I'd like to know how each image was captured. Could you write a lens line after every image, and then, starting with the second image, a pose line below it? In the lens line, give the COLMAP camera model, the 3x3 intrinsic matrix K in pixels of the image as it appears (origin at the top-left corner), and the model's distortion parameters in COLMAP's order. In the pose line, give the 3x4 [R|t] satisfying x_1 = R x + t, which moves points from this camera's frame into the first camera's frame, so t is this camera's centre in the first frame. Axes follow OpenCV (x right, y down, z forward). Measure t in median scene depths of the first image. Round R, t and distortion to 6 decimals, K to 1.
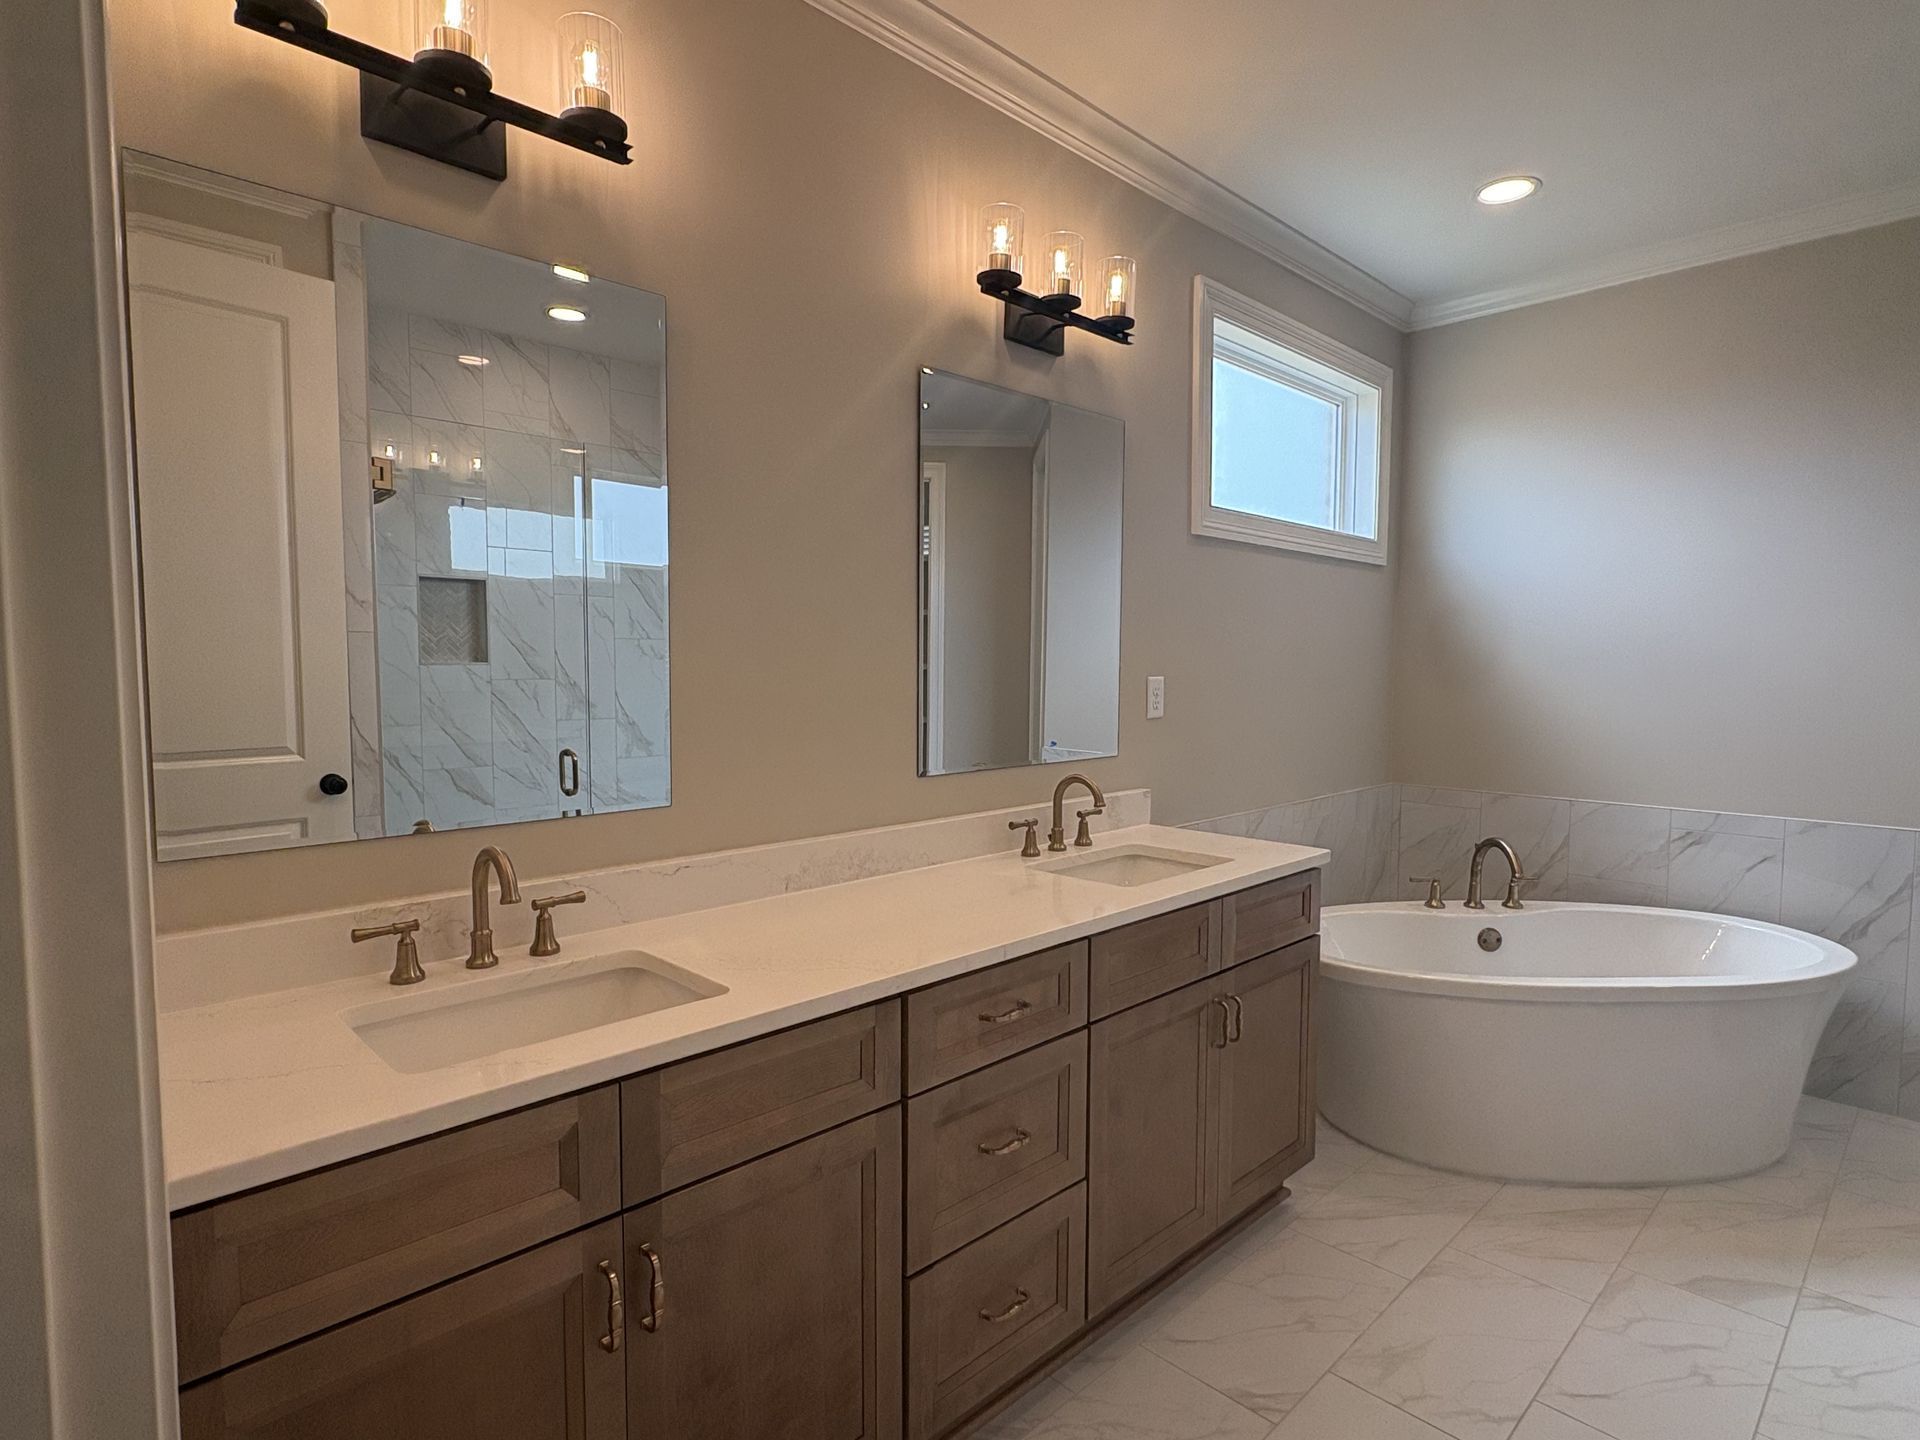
lens RADIAL K [[1005.8, 0, 955.2], [0, 1005.8, 725.0], [0, 0, 1]] dist [-0.000902, 0.000200]
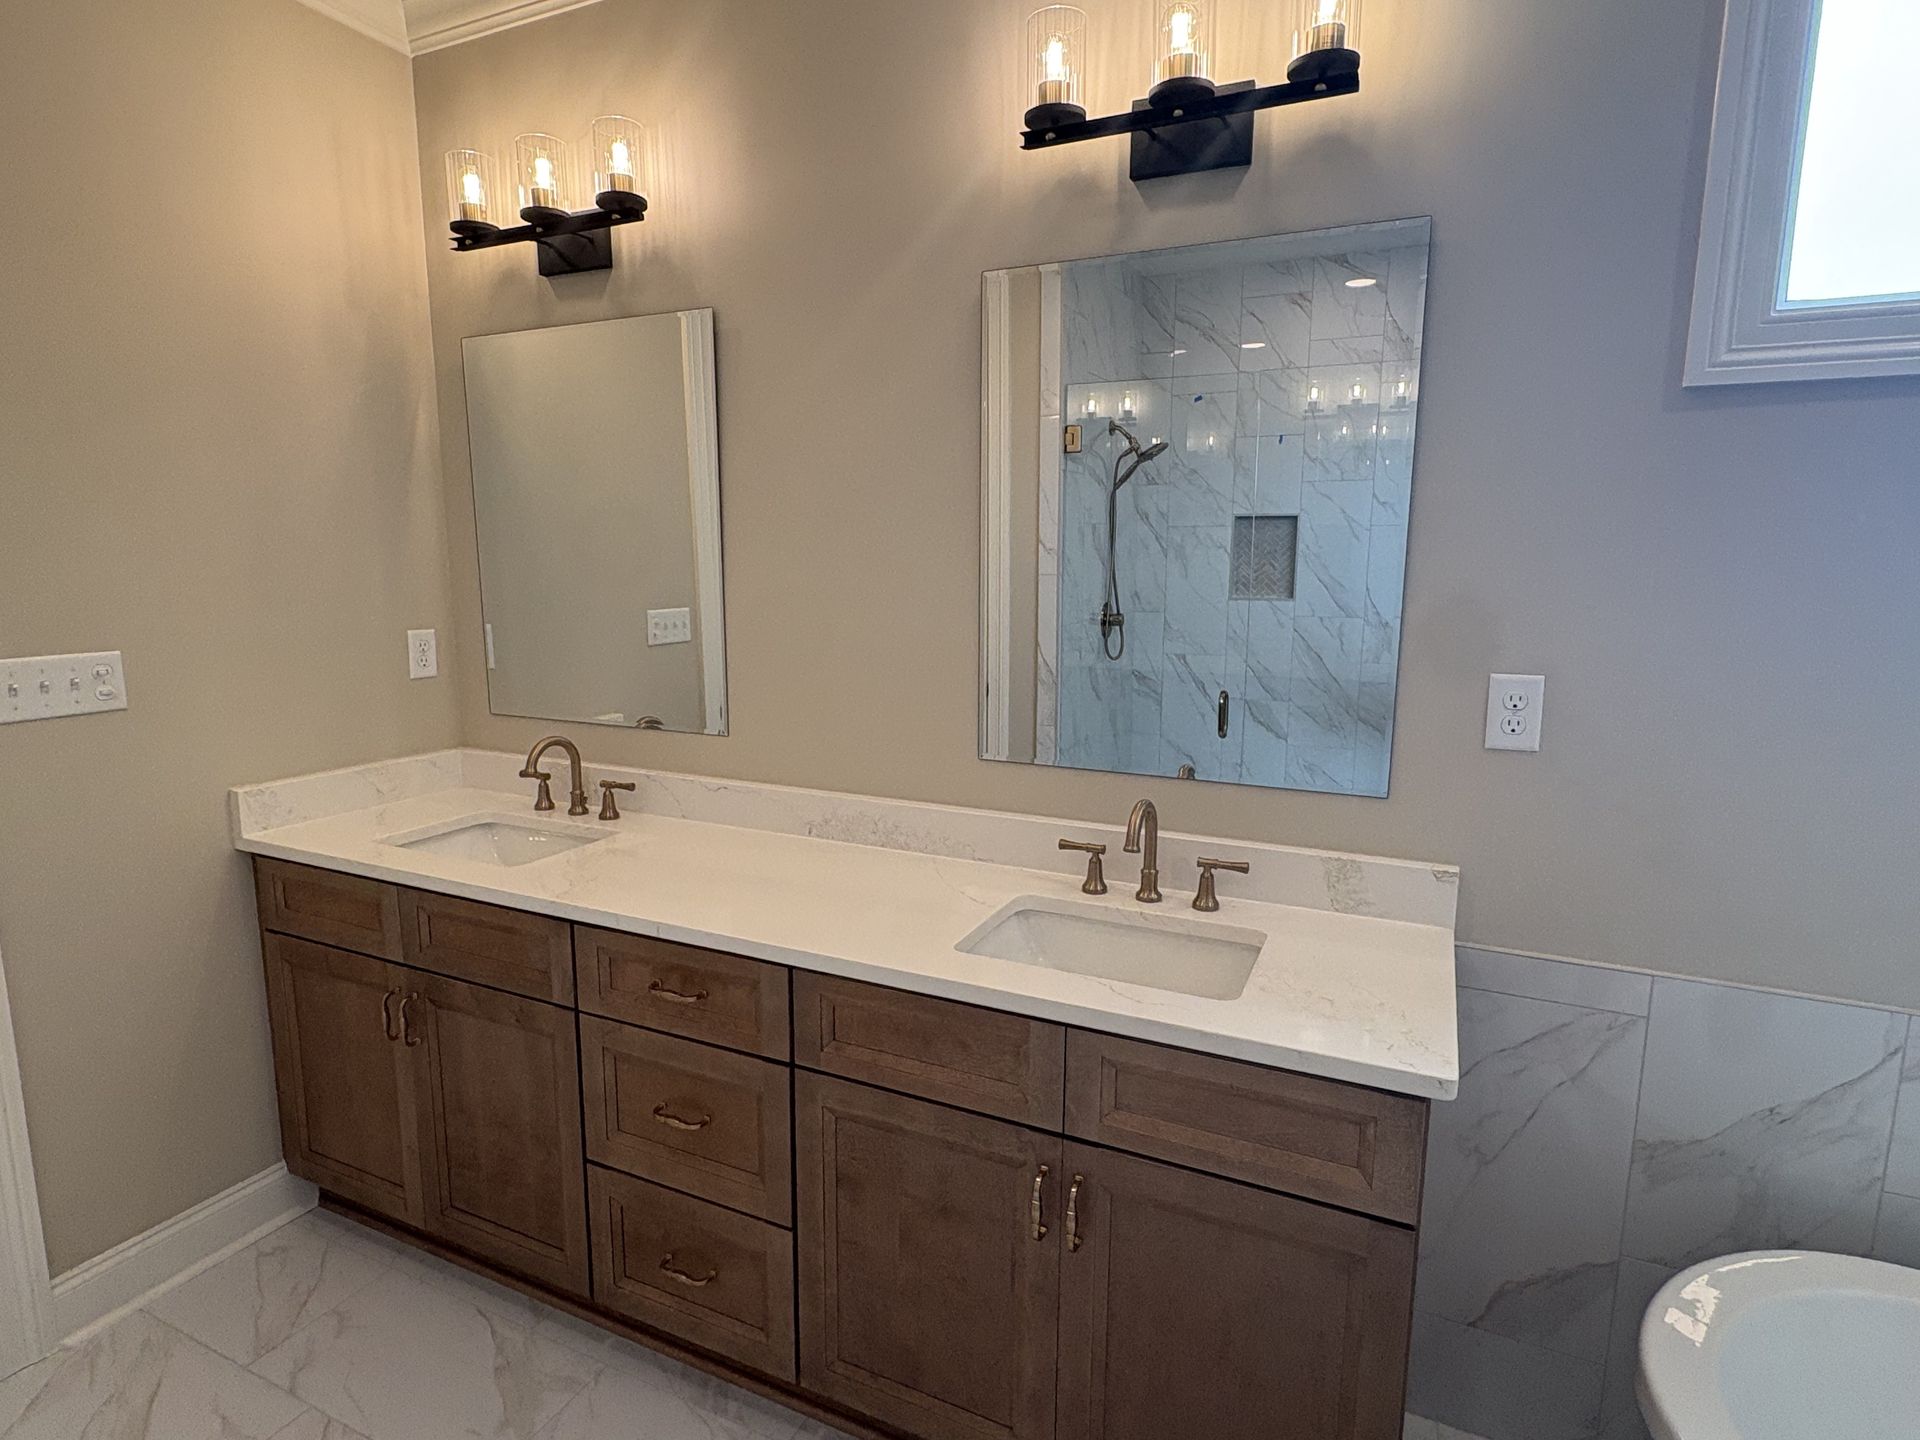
lens RADIAL K [[1005.8, 0, 955.2], [0, 1005.8, 725.0], [0, 0, 1]] dist [-0.000902, 0.000200]
pose [[0.353905, 0.144403, -0.924067, 0.719628], [-0.069970, 0.989328, 0.127804, -0.082308], [0.932661, 0.019427, 0.360232, 0.631820]]
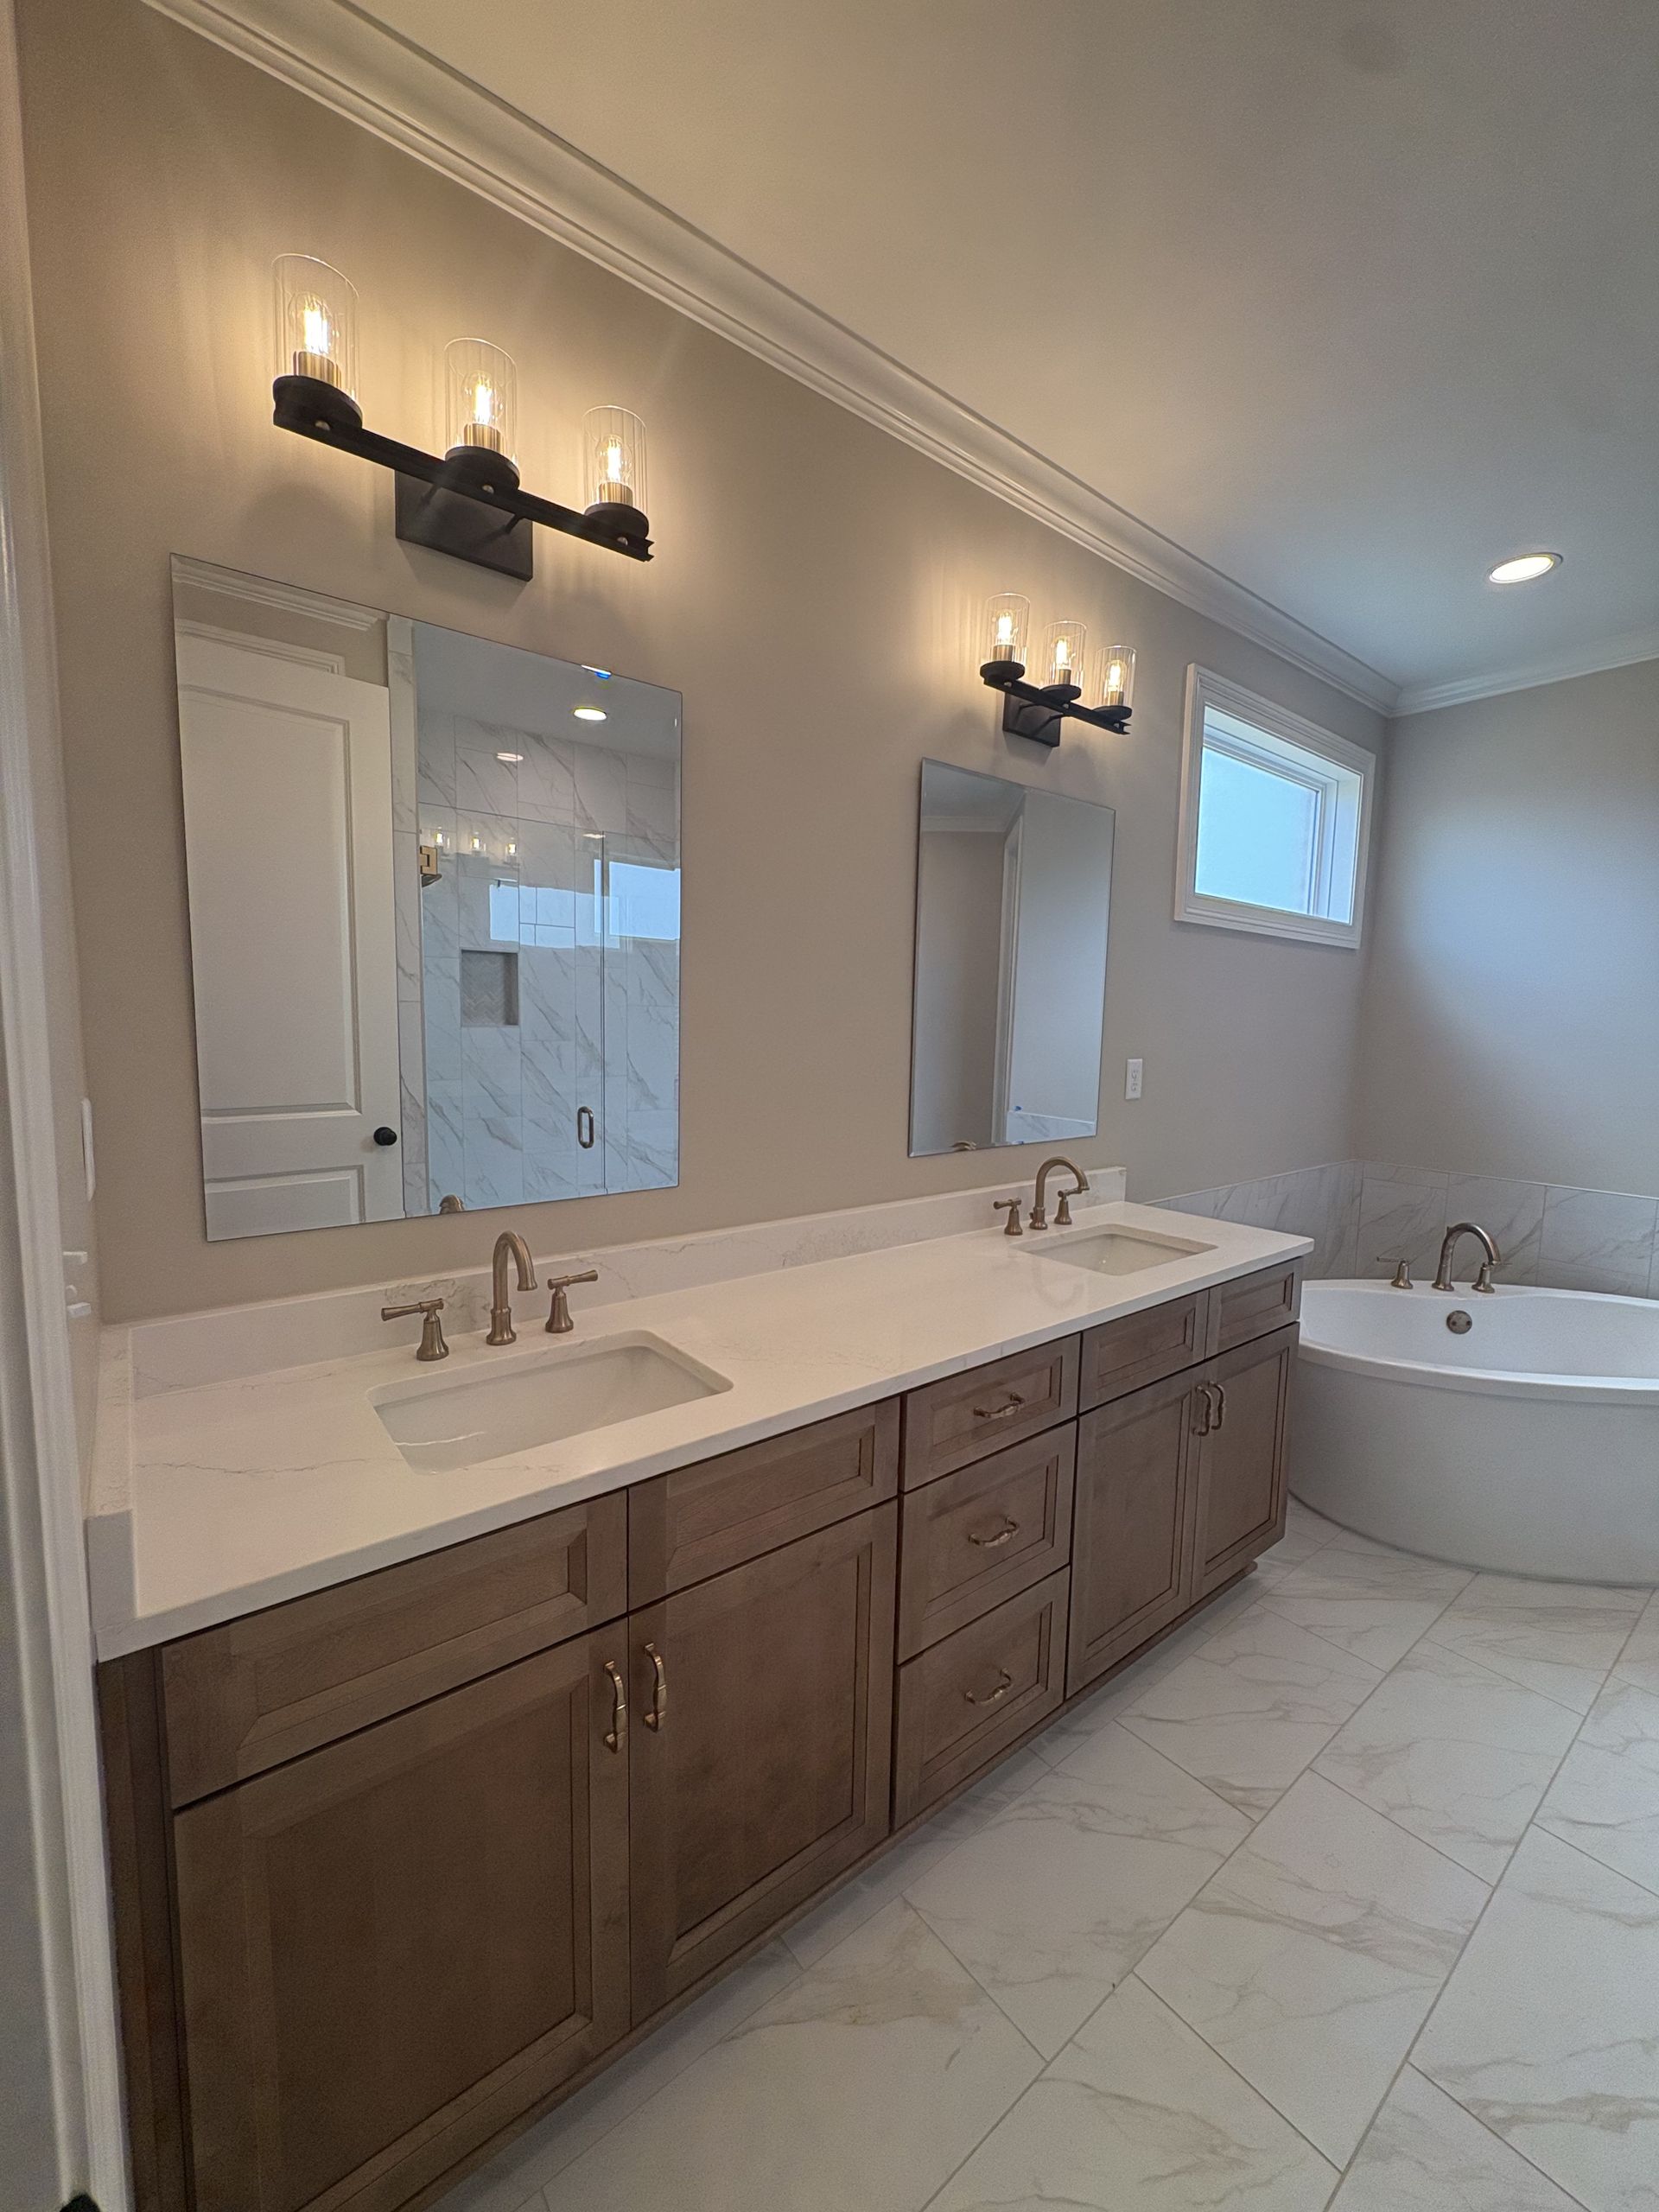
lens RADIAL K [[877.7, 0, 827.5], [0, 877.7, 1103.6], [0, 0, 1]] dist [0.001557, -0.000139]
pose [[0.994752, 0.026965, -0.098701, -0.030261], [-0.023693, 0.999135, 0.034176, -0.031253], [0.099537, -0.031658, 0.994530, 0.082633]]
